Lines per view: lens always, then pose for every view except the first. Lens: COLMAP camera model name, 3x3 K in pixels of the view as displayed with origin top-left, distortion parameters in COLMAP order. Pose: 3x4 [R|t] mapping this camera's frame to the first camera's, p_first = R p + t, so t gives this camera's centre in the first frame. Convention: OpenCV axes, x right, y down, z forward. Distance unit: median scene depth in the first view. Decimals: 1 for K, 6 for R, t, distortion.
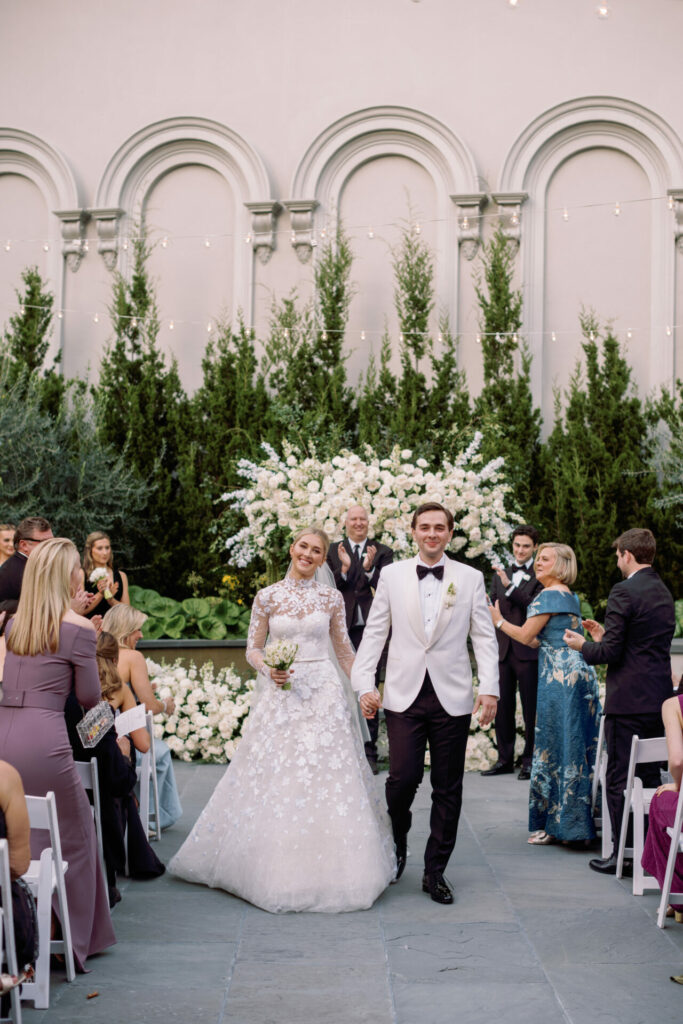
lens RADIAL K [[1378.9, 0, 341.3], [0, 1378.9, 495.0], [0, 0, 1]] dist [-0.085635, 0.010156]
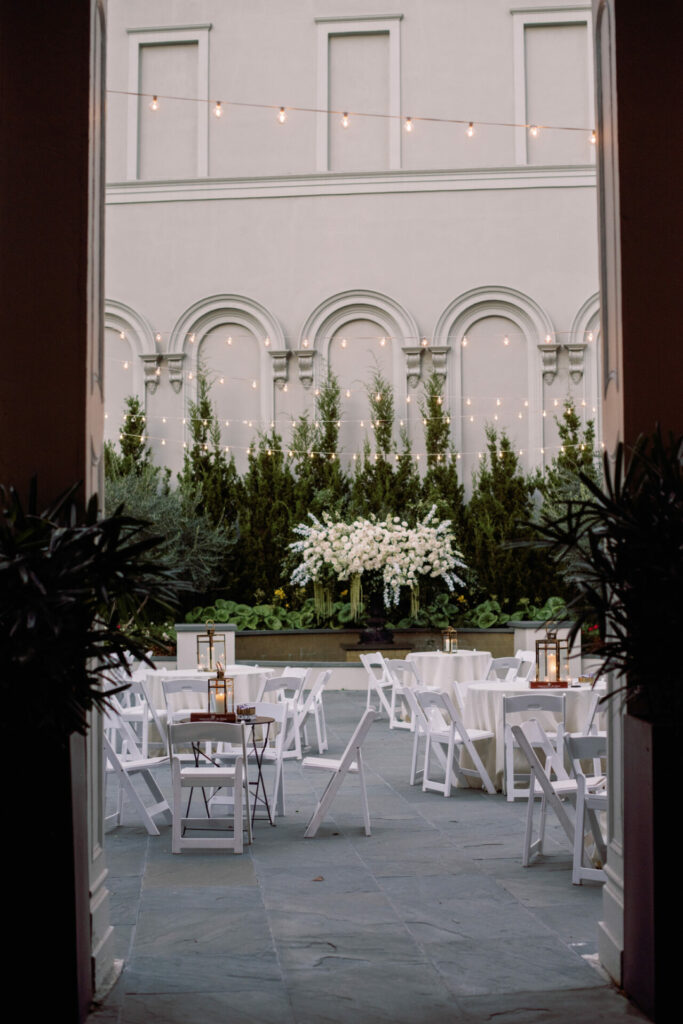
lens RADIAL K [[1191.1, 0, 341.5], [0, 1191.1, 512.0], [0, 0, 1]] dist [0.024810, 0.003943]
pose [[0.996932, -0.022610, 0.074940, -0.107429], [0.022960, 0.999729, -0.003807, -0.027481], [-0.074833, 0.005516, 0.997181, -0.405385]]
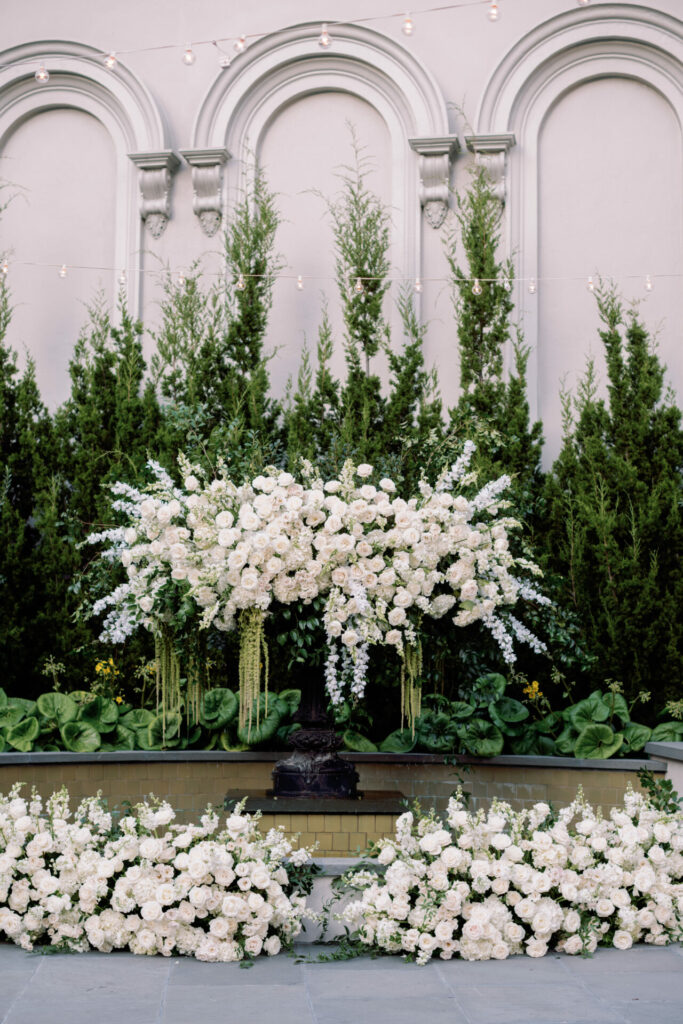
lens RADIAL K [[1585.4, 0, 310.7], [0, 1585.4, 512.7], [0, 0, 1]] dist [-0.104683, 0.000124]
pose [[0.999380, -0.005334, 0.034809, -0.004190], [0.006781, 0.999111, -0.041598, 0.017421], [-0.034557, 0.041809, 0.998528, 0.185971]]
